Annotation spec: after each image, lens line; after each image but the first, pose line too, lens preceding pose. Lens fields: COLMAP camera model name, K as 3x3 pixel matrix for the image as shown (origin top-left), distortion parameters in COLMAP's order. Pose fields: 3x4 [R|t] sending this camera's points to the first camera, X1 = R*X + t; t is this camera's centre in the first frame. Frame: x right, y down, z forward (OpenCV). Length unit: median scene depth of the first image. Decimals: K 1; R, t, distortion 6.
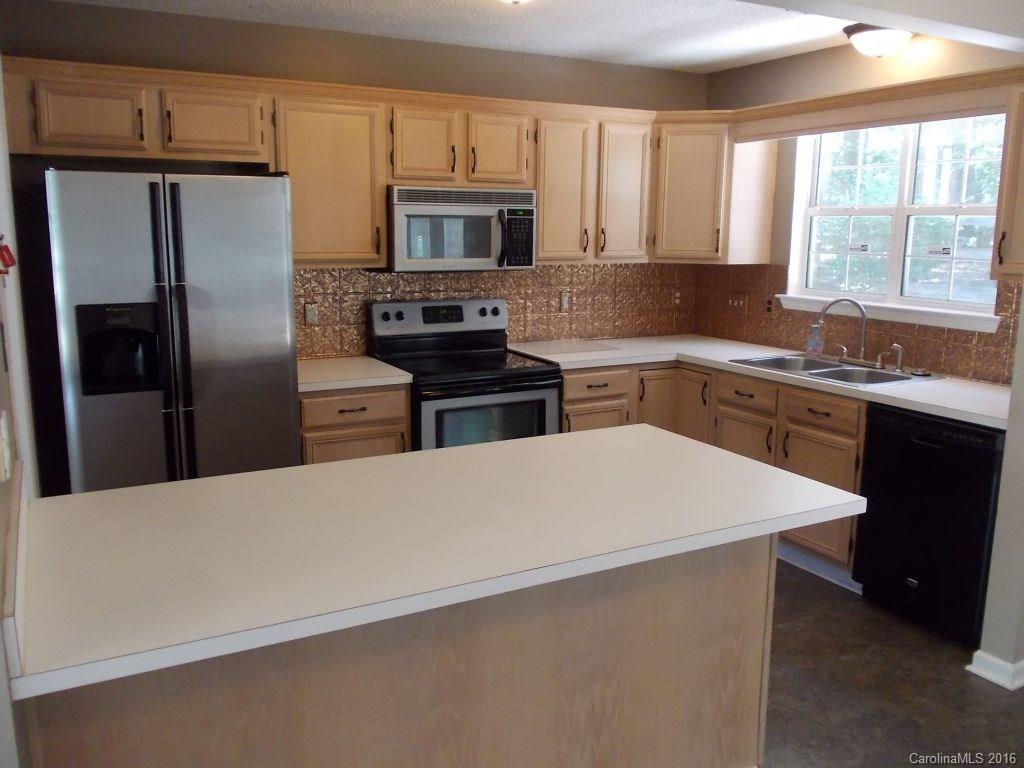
lens RADIAL K [[854.0, 0, 514.4], [0, 854.0, 392.6], [0, 0, 1]] dist [-0.006104, -0.022701]
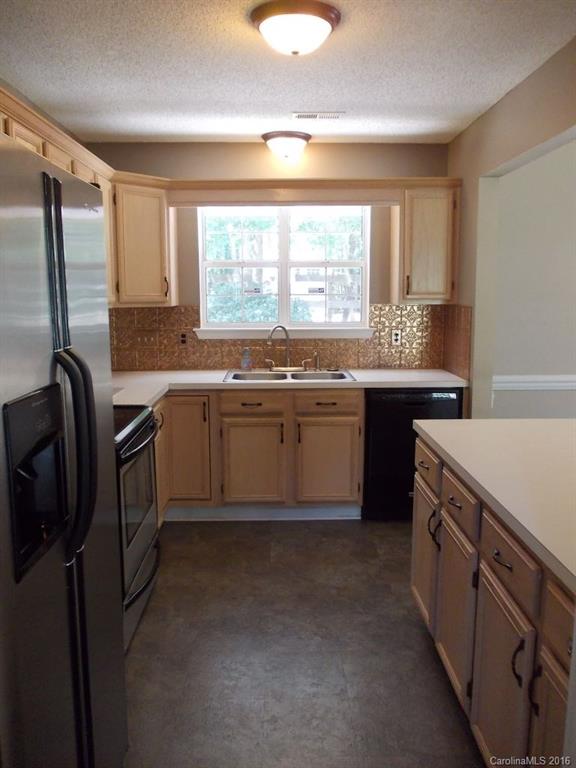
lens RADIAL K [[640.5, 0, 290.0], [0, 640.5, 388.9], [0, 0, 1]] dist [-0.006104, -0.022701]
pose [[0.458826, -0.143210, 0.876909, -0.523488], [0.175236, 0.982126, 0.068705, -0.073998], [-0.871074, 0.122142, 0.475721, 0.472742]]
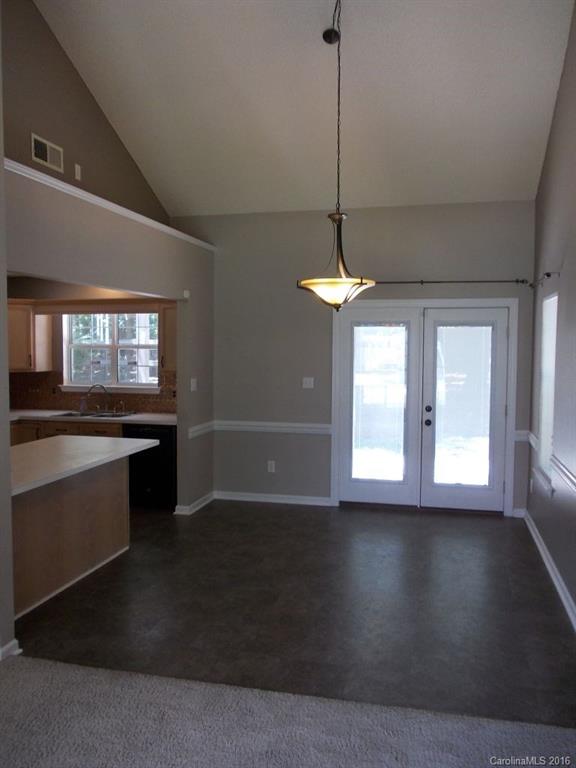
lens RADIAL K [[640.5, 0, 287.6], [0, 640.5, 385.7], [0, 0, 1]] dist [-0.006104, -0.022701]
pose [[0.668487, -0.047733, 0.742190, -0.534024], [0.138799, 0.988412, -0.061448, 0.068005], [-0.730657, 0.144092, 0.667366, -0.513021]]
